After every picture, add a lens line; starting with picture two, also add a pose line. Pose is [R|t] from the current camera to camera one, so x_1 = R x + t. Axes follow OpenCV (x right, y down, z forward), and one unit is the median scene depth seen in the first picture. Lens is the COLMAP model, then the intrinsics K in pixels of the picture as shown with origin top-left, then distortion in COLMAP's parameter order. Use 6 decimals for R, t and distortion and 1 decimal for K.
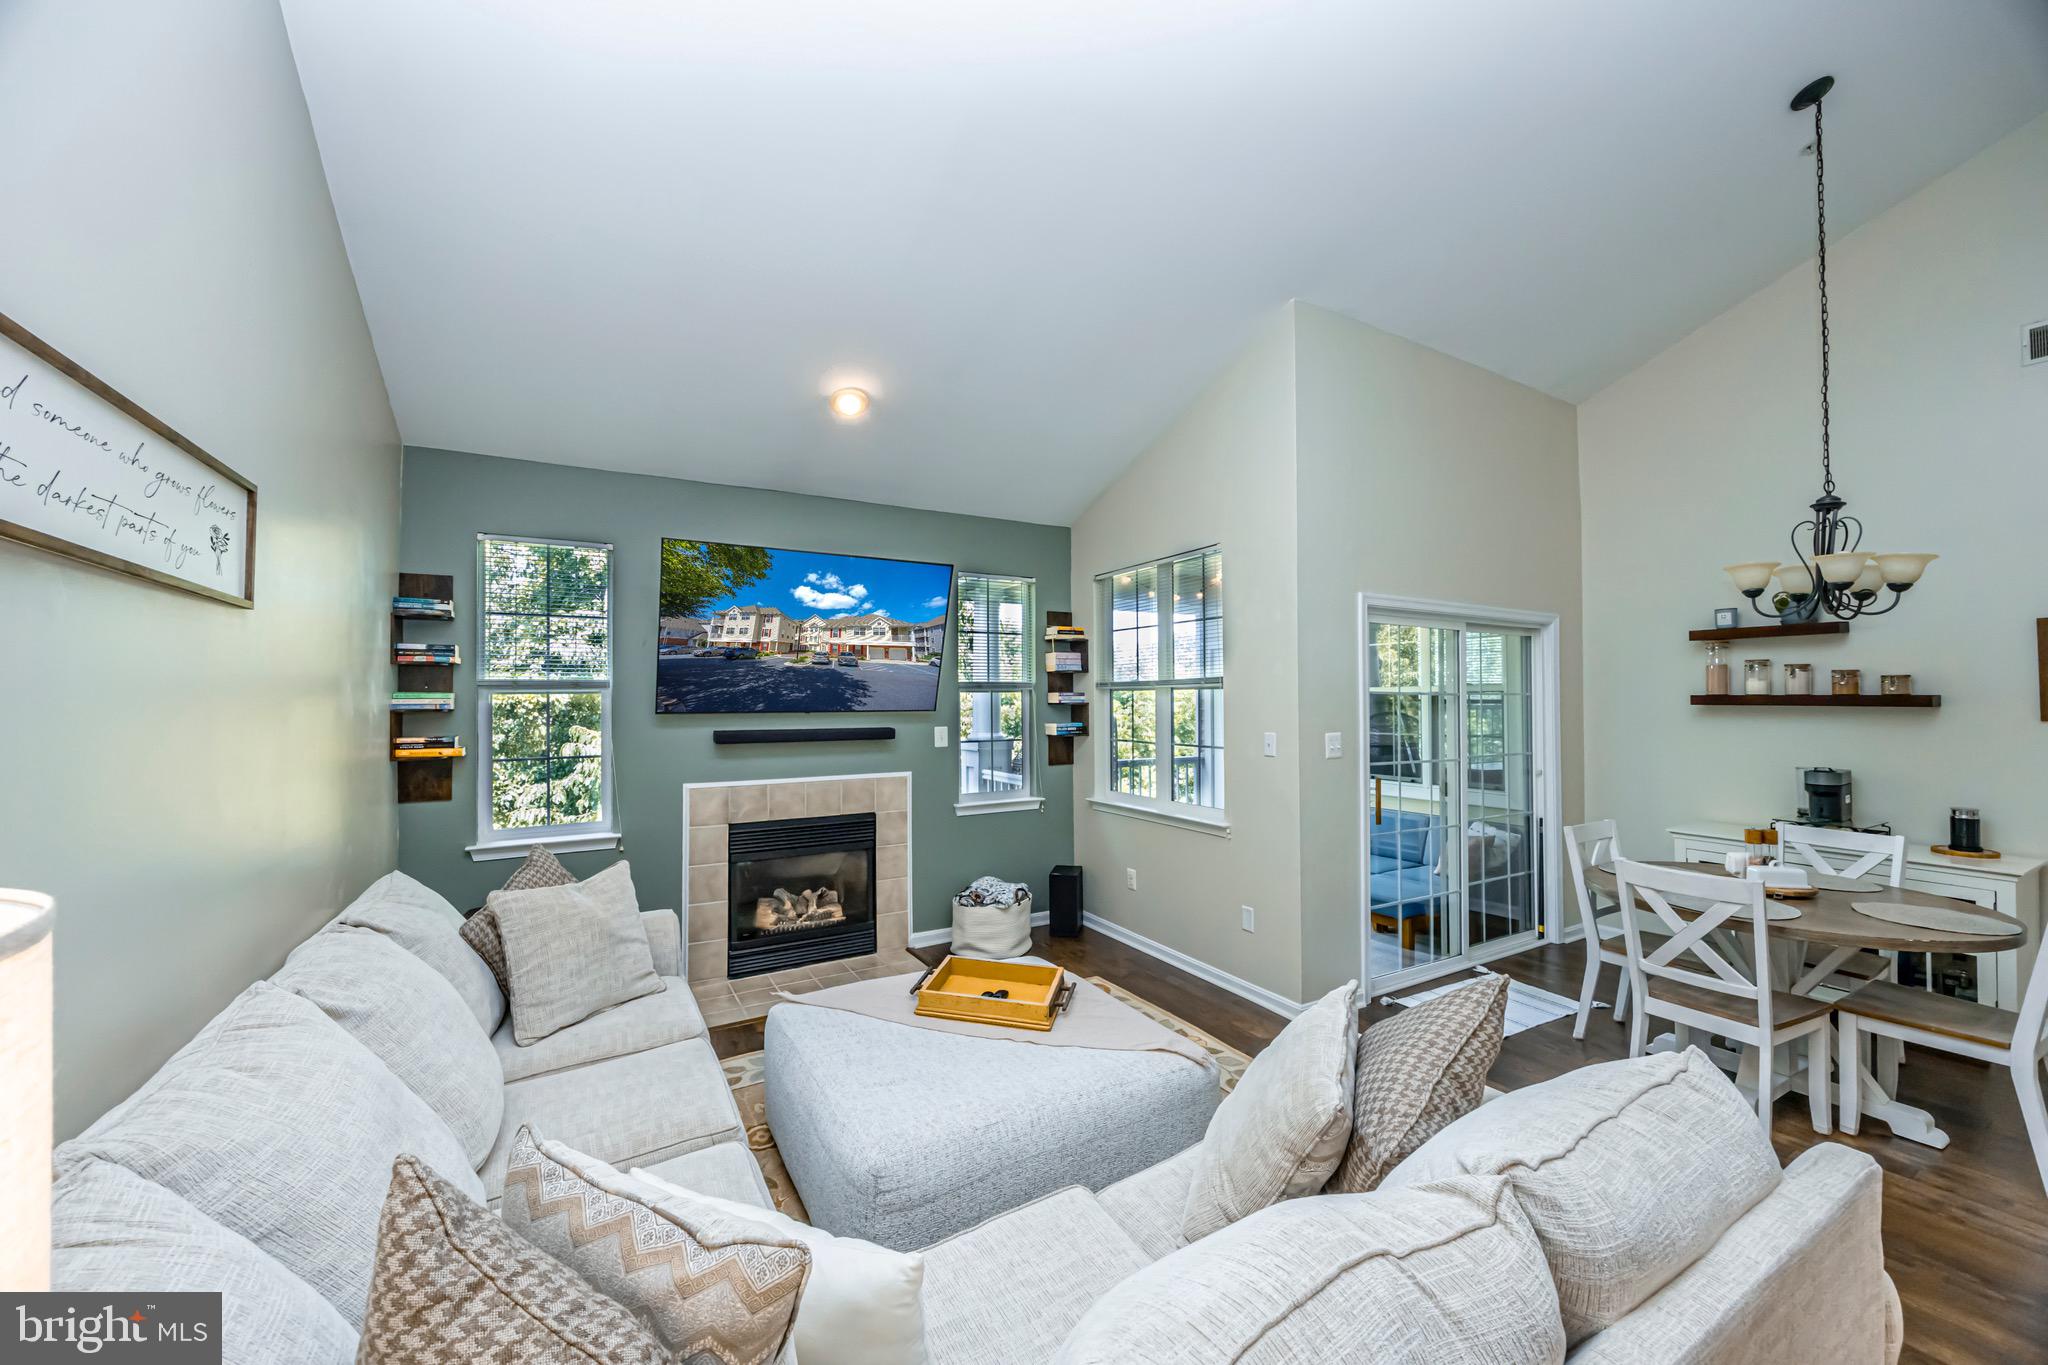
lens RADIAL K [[778.0, 0, 1019.0], [0, 778.0, 689.9], [0, 0, 1]] dist [-0.003782, 0.001258]
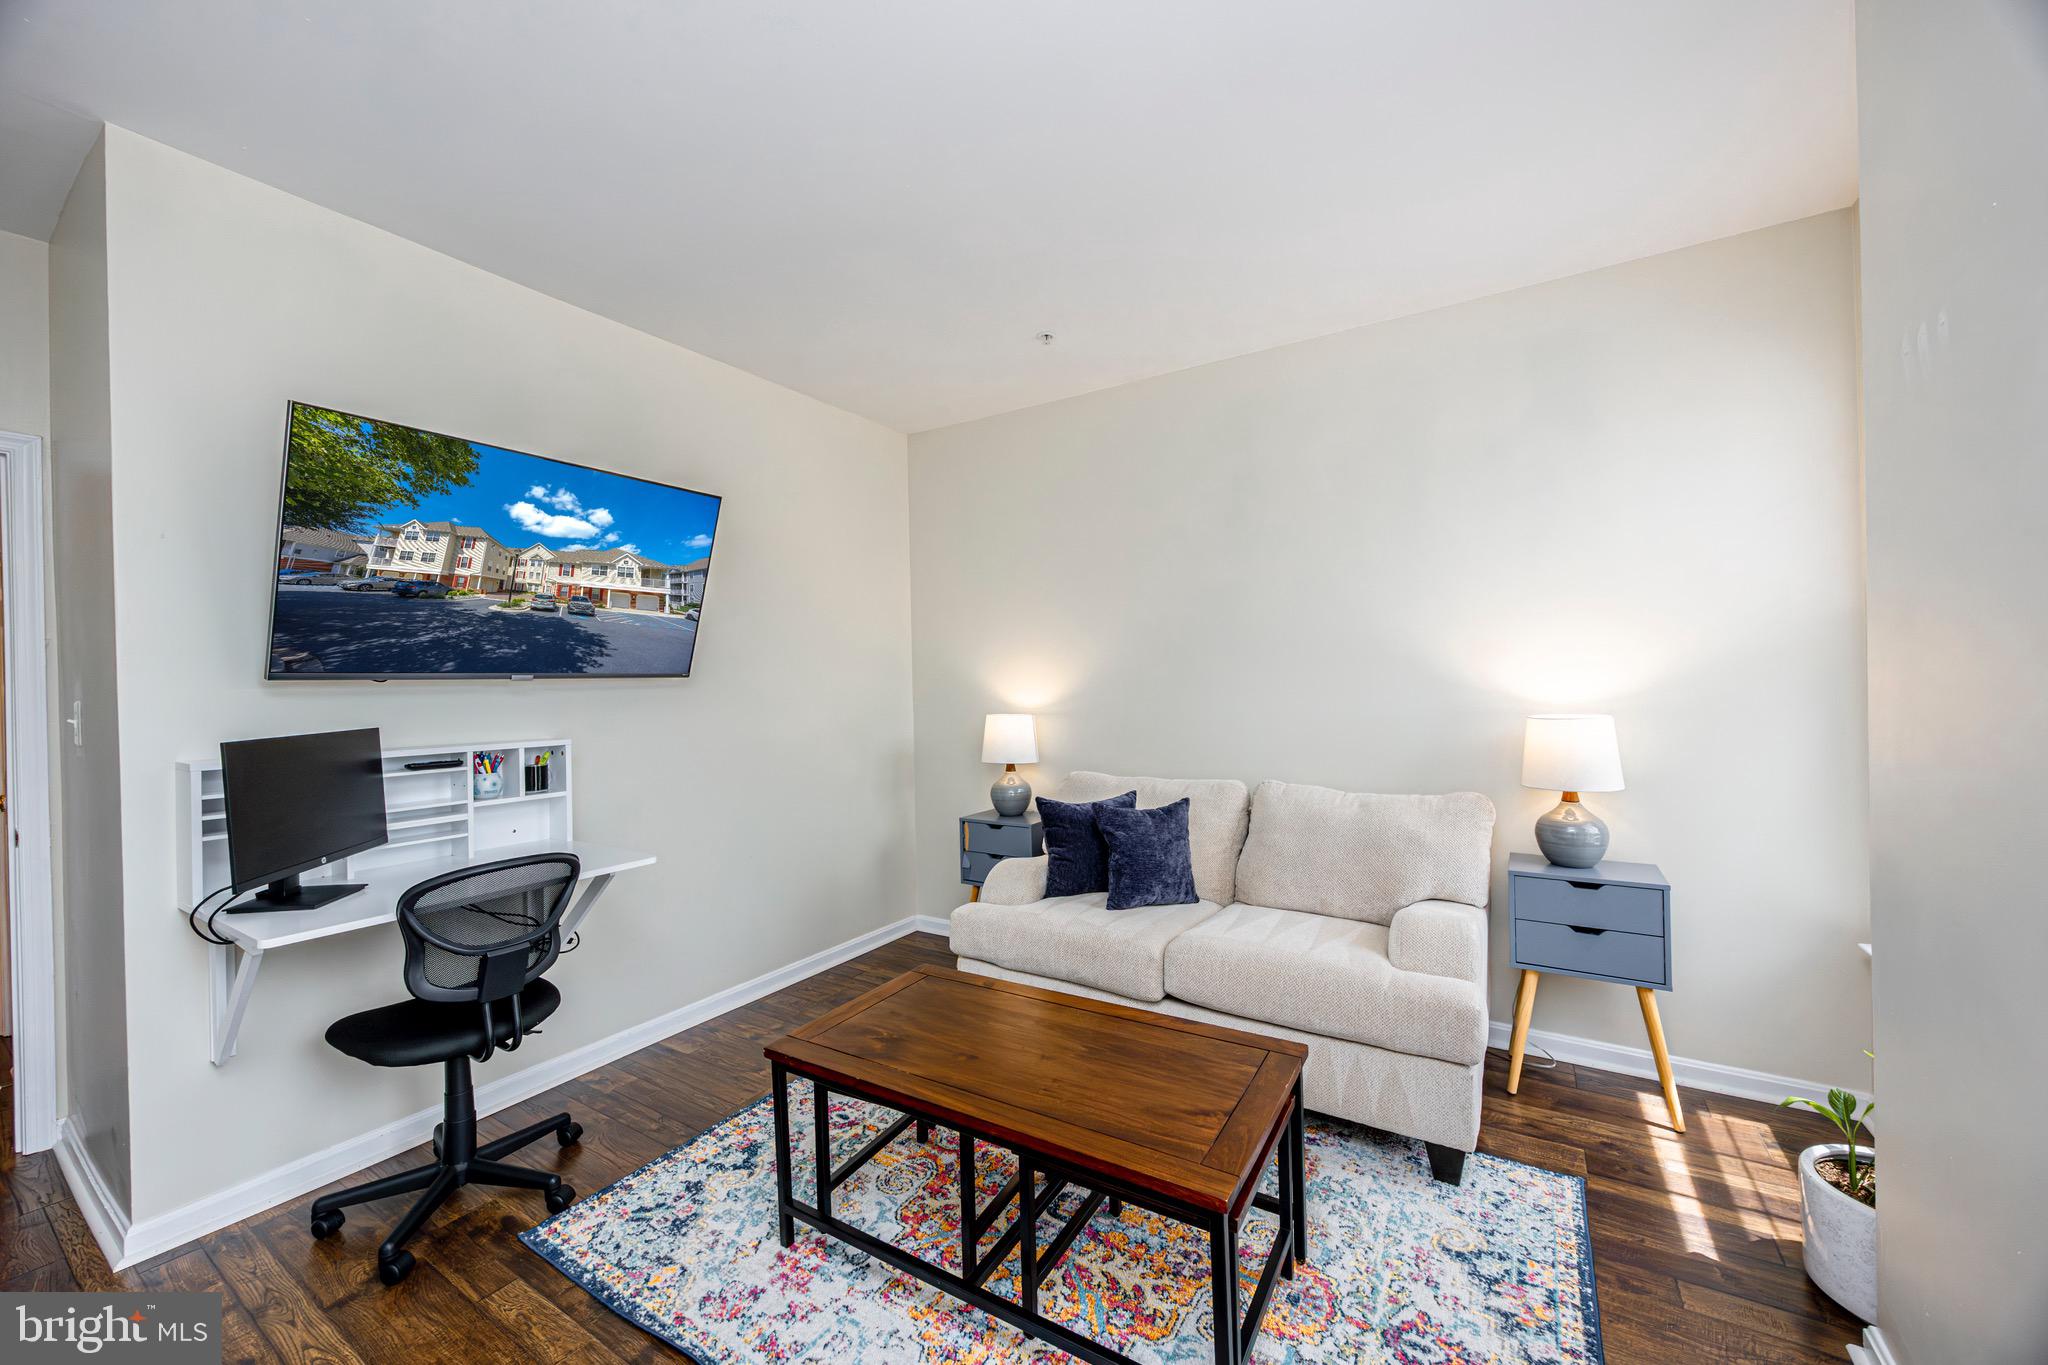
lens RADIAL K [[778.0, 0, 1018.5], [0, 778.0, 678.1], [0, 0, 1]] dist [-0.003782, 0.001258]
pose [[0.892444, -0.004347, 0.451137, -0.187886], [0.003890, 0.999991, 0.001941, 0.032311], [-0.451141, 0.000023, 0.892452, 0.131432]]
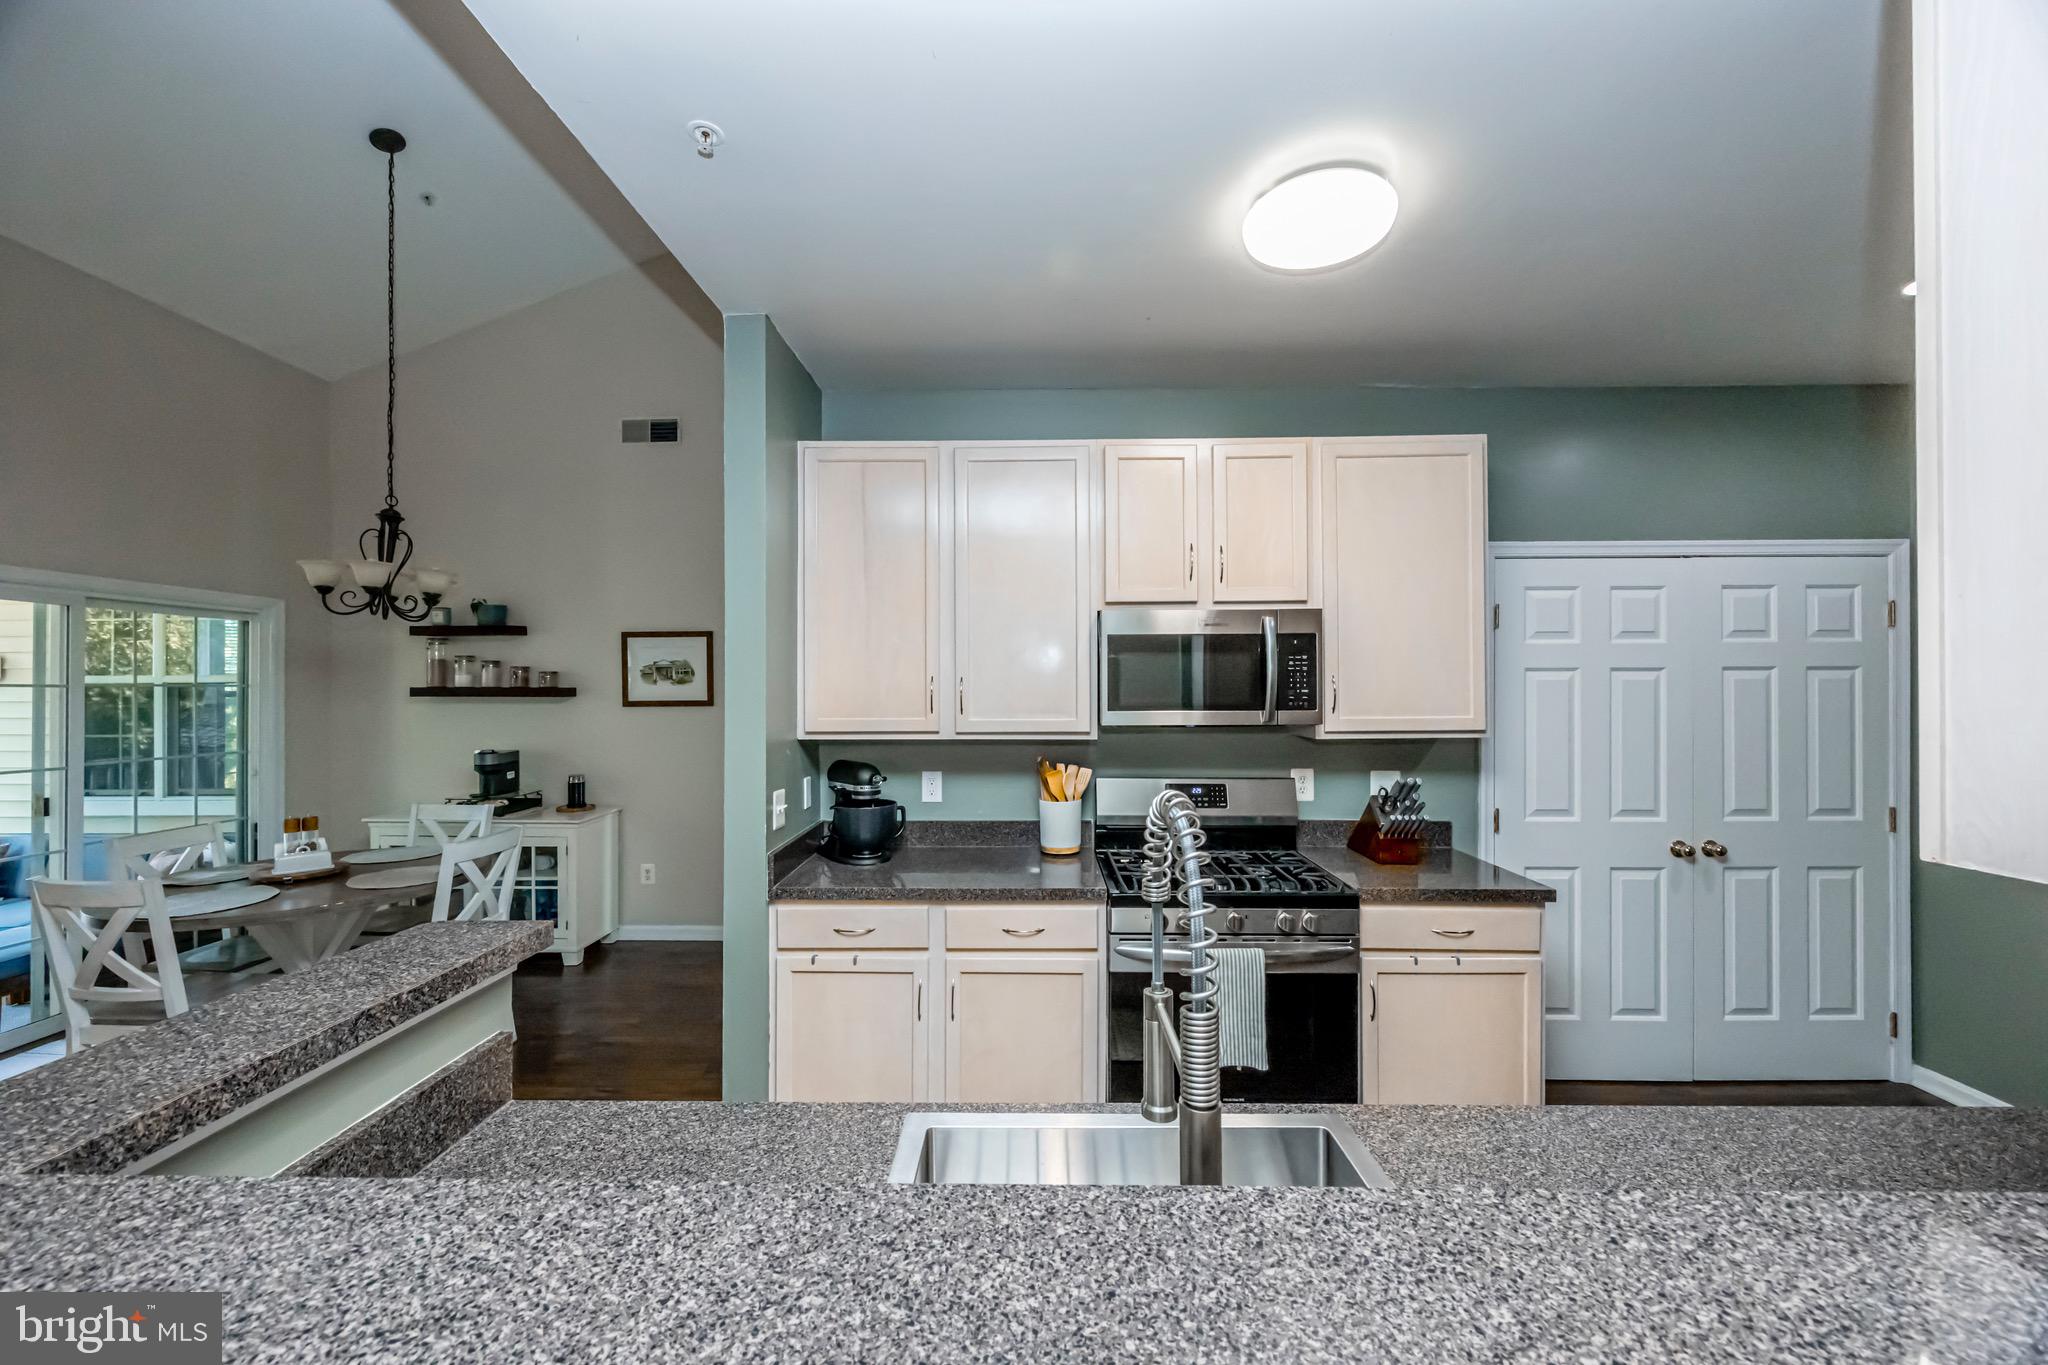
lens RADIAL K [[778.0, 0, 1022.7], [0, 778.0, 689.5], [0, 0, 1]] dist [-0.003782, 0.001258]
pose [[0.508094, 0.001472, 0.861300, 0.398978], [-0.010782, 0.999931, 0.004651, -0.003746], [-0.861234, -0.011650, 0.508075, -0.258456]]
